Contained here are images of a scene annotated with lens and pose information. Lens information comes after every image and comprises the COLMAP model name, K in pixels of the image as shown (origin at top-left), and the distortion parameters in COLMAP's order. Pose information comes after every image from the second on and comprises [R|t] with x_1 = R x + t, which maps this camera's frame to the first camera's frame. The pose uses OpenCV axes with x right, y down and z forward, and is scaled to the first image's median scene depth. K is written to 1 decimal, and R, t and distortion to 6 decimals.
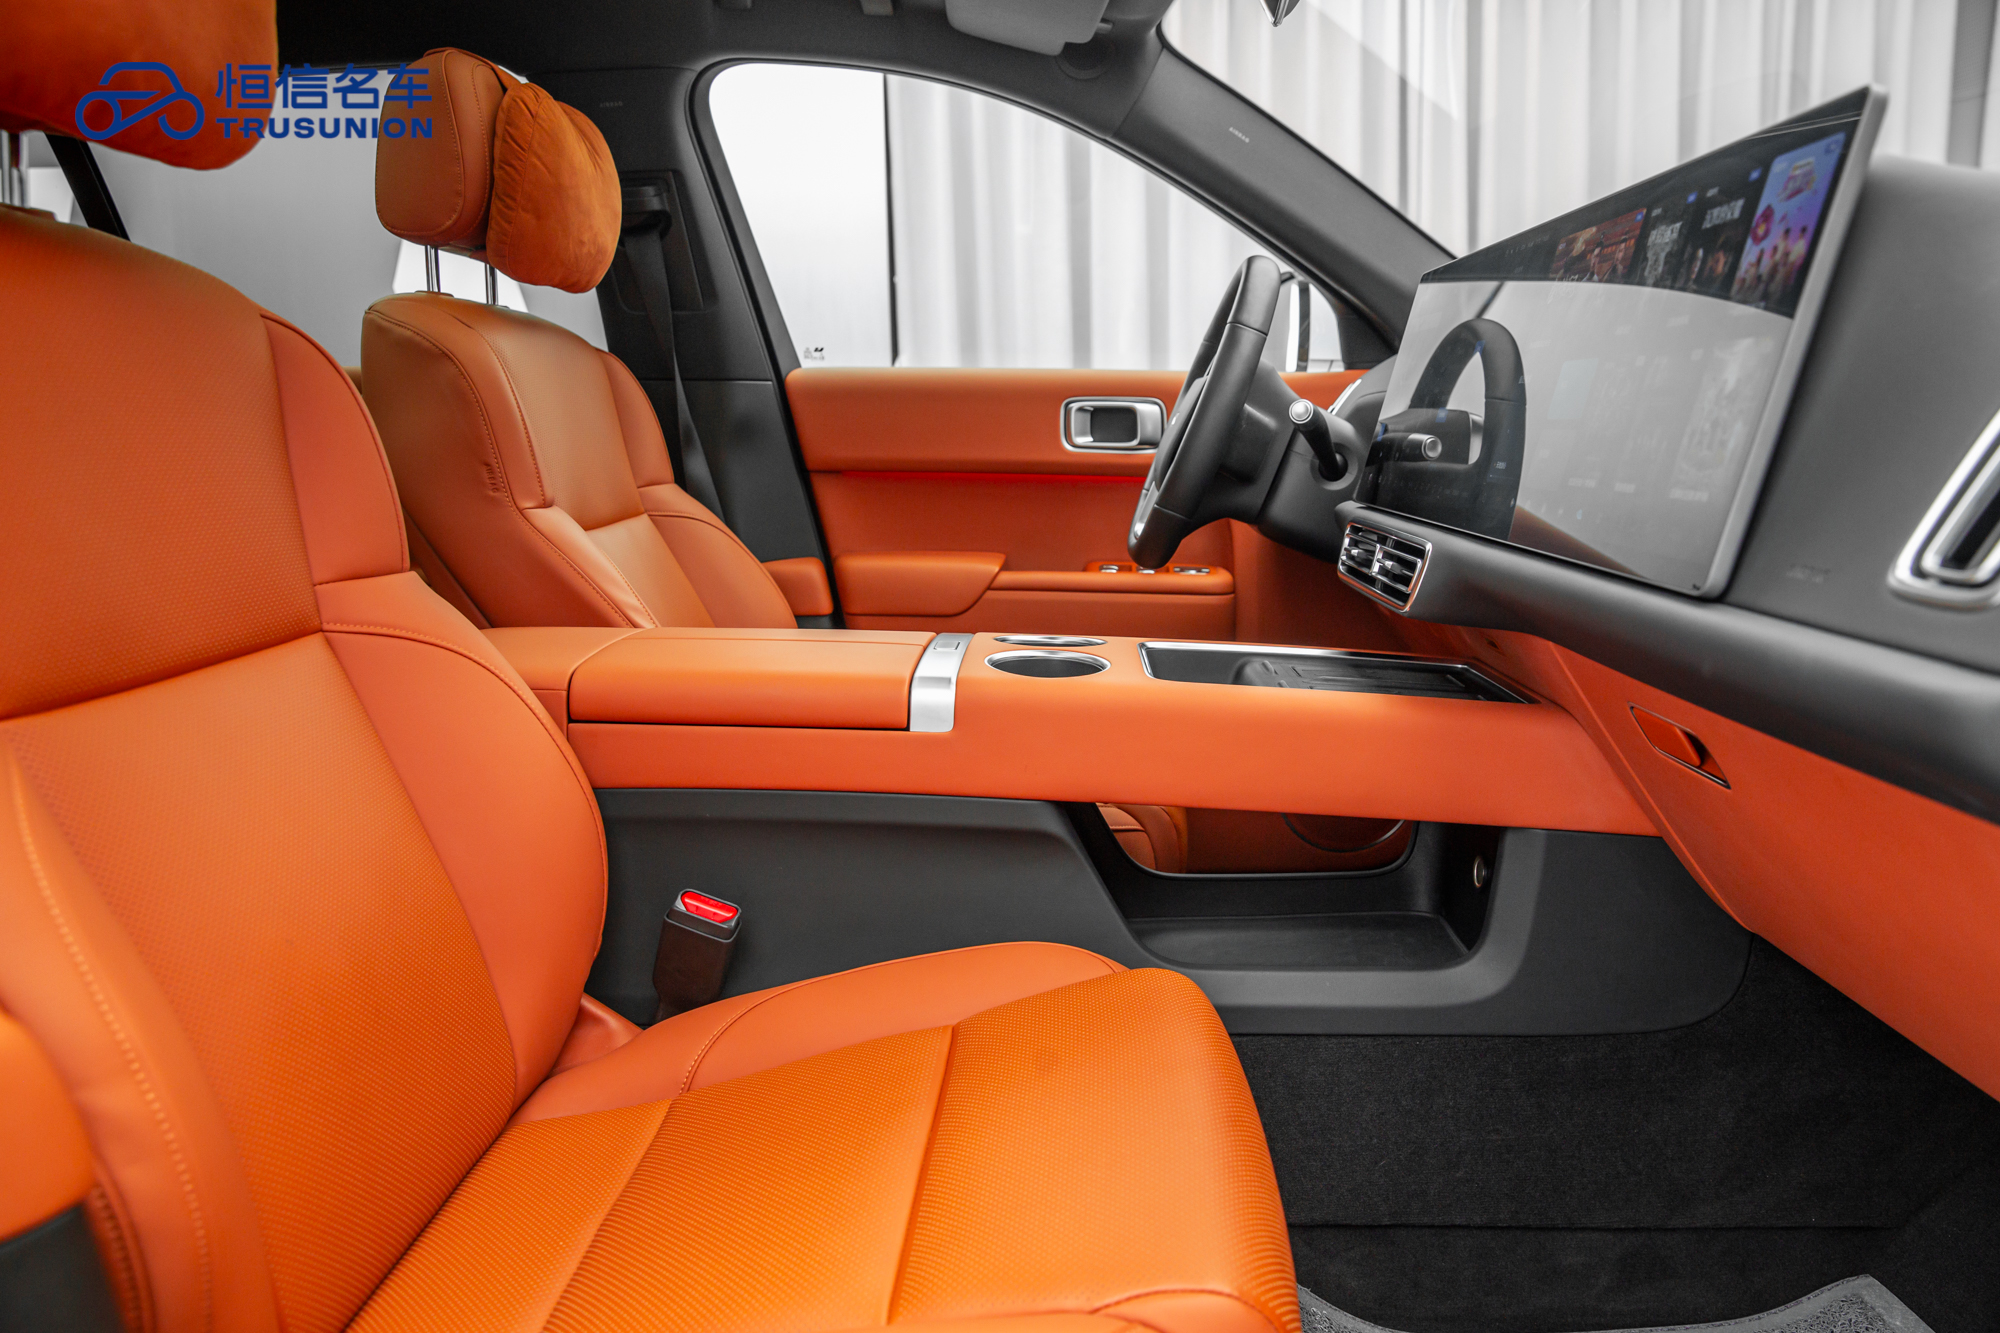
lens RADIAL K [[1372.8, 0, 982.0], [0, 1372.8, 669.5], [0, 0, 1]] dist [-0.096168, 0.037852]
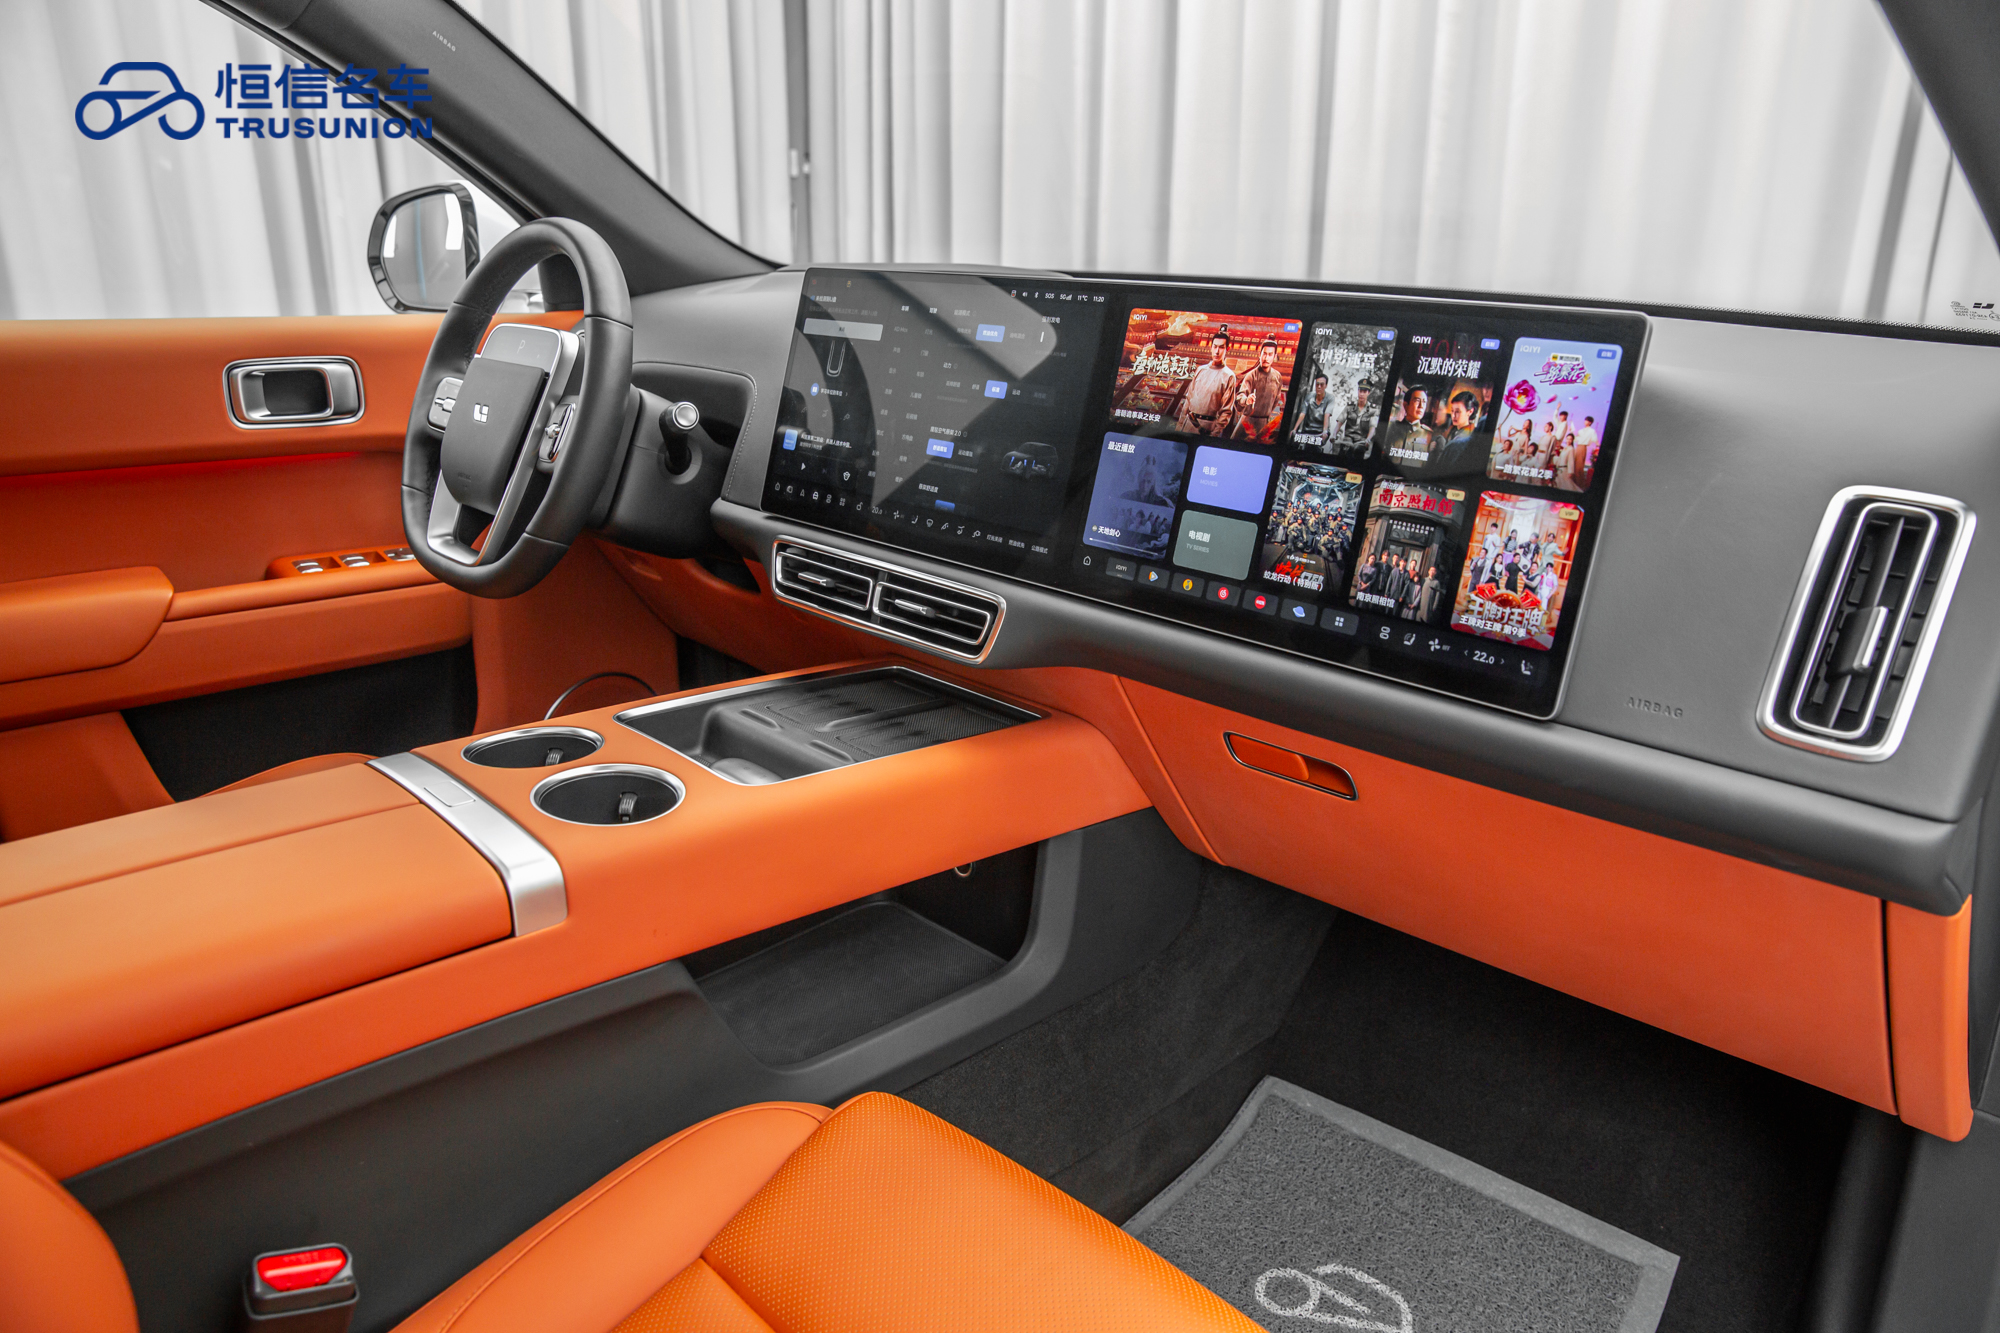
lens RADIAL K [[1372.8, 0, 987.0], [0, 1372.8, 662.5], [0, 0, 1]] dist [-0.096168, 0.037852]
pose [[0.679537, -0.207054, 0.703817, -0.393618], [0.110602, 0.977296, 0.180722, -0.224058], [-0.725256, -0.044963, 0.687009, 0.296178]]
